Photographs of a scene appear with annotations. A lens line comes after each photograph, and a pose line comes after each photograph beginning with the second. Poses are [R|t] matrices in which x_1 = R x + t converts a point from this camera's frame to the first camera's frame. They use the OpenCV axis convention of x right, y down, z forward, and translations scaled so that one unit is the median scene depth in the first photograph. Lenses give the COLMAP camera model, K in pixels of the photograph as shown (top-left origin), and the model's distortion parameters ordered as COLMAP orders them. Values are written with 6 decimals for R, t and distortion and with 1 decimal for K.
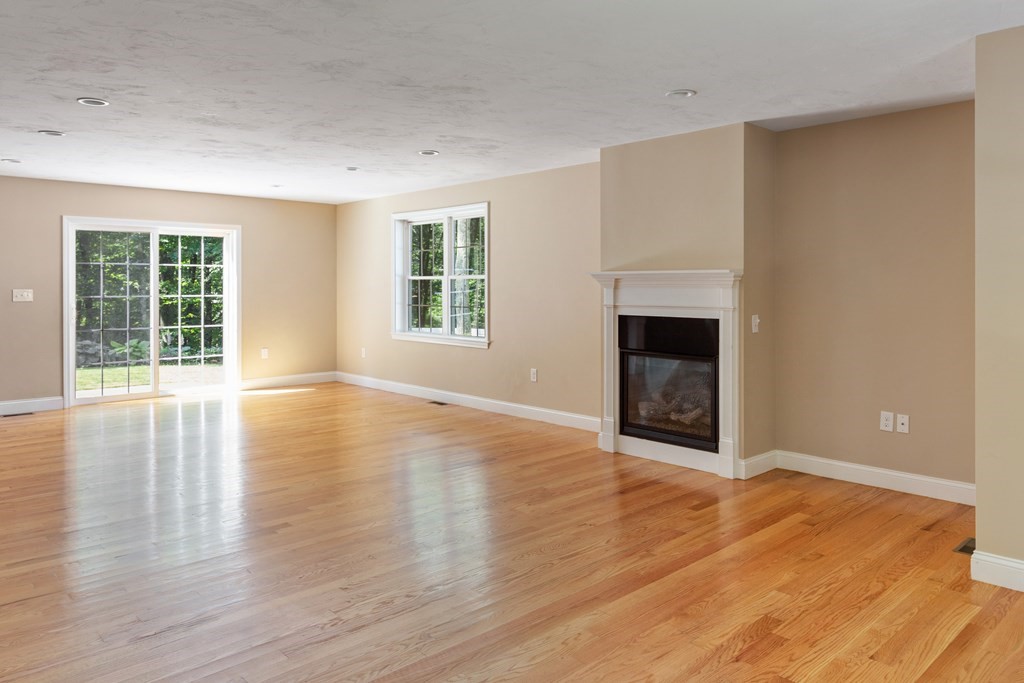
lens RADIAL K [[716.3, 0, 507.1], [0, 716.3, 288.0], [0, 0, 1]] dist [0.011165, -0.002268]
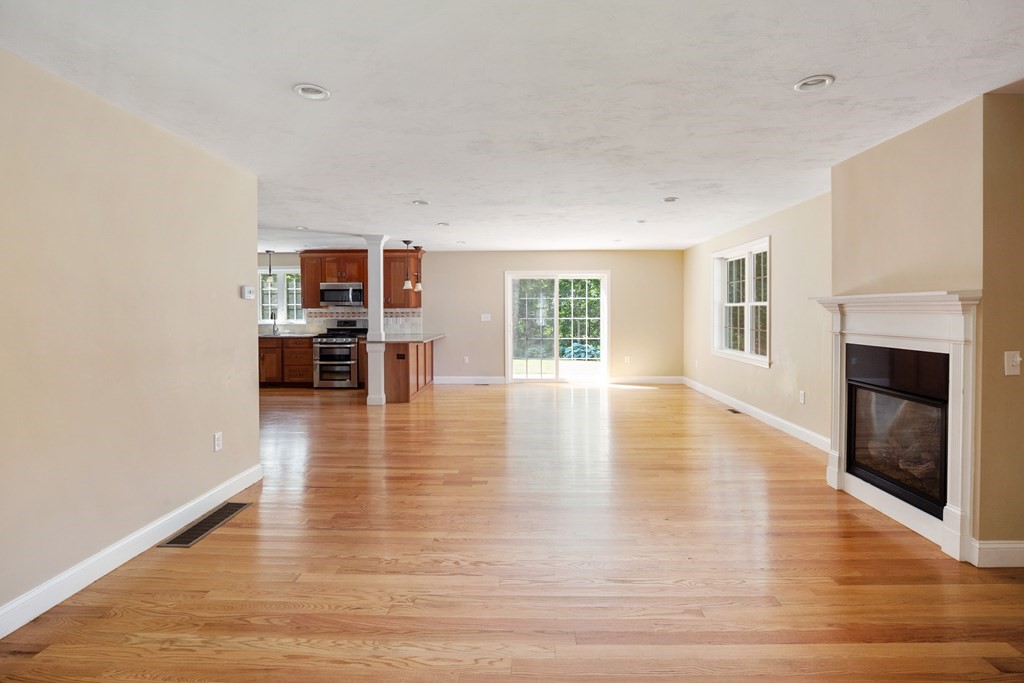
lens RADIAL K [[484.6, 0, 515.1], [0, 484.6, 317.0], [0, 0, 1]] dist [-0.025972, 0.003054]
pose [[0.716910, 0.005535, -0.697144, 0.225466], [0.000701, 0.999962, 0.008660, -0.001473], [0.697166, -0.006698, 0.716879, 0.208850]]
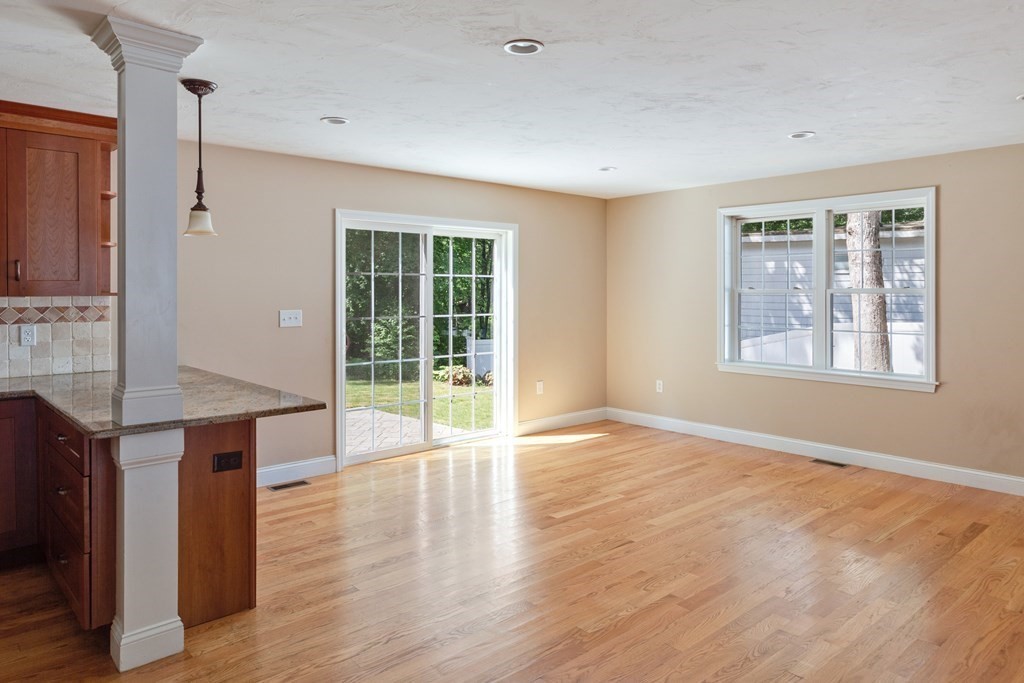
lens RADIAL K [[673.4, 0, 510.1], [0, 673.4, 288.9], [0, 0, 1]] dist [0.004217, -0.006351]
pose [[0.999881, -0.001075, -0.015363, -0.473029], [0.000960, 0.999971, -0.007502, -0.014677], [0.015371, 0.007486, 0.999854, 0.347931]]
